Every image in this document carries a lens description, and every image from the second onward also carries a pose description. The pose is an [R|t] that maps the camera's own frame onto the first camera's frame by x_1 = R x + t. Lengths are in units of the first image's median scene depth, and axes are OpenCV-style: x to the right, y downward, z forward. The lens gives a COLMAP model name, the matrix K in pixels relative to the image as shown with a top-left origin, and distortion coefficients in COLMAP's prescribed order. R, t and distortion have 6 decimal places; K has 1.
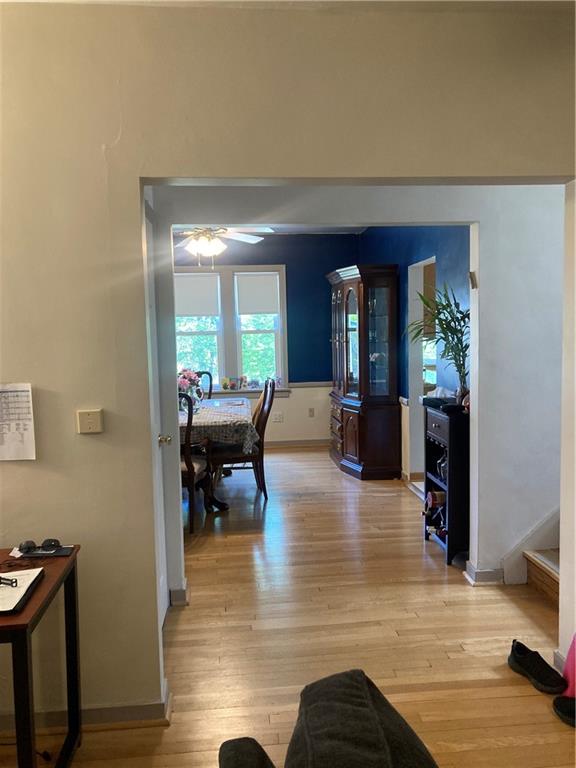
lens RADIAL K [[622.2, 0, 288.0], [0, 622.2, 384.0], [0, 0, 1]] dist [0.007985, -0.001410]
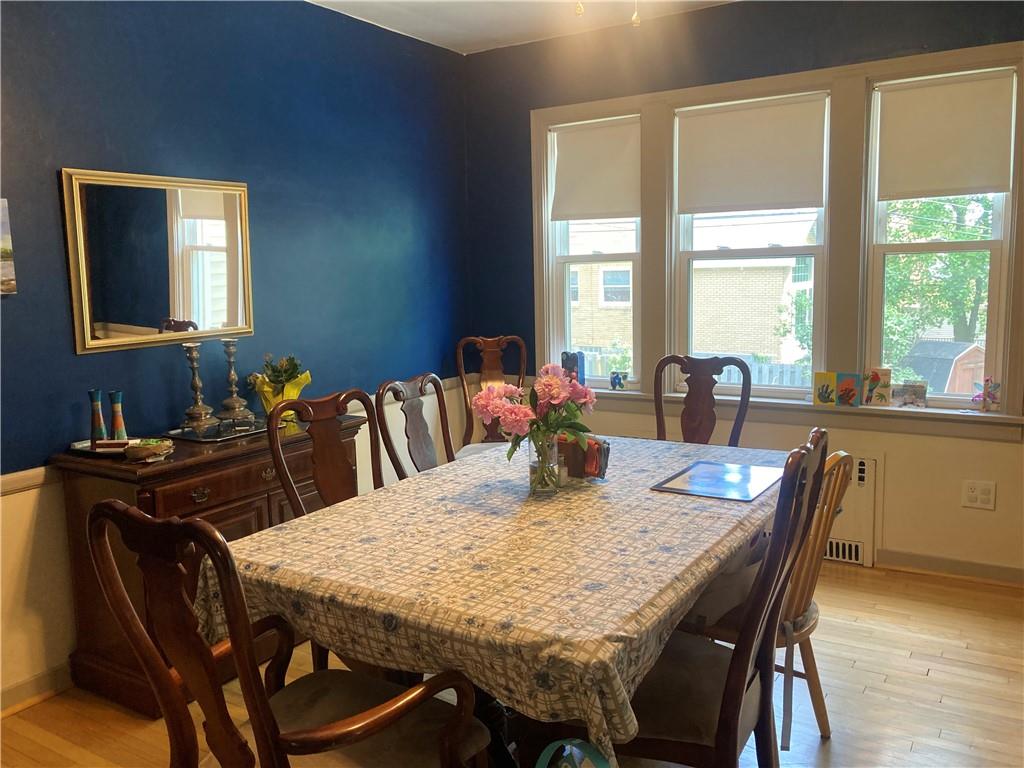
lens RADIAL K [[829.5, 0, 490.6], [0, 829.5, 366.8], [0, 0, 1]] dist [0.007985, -0.001410]
pose [[0.767899, 0.086157, -0.634750, 0.063540], [-0.040176, 0.995440, 0.086512, -0.048166], [0.639309, -0.040930, 0.767859, 0.477565]]
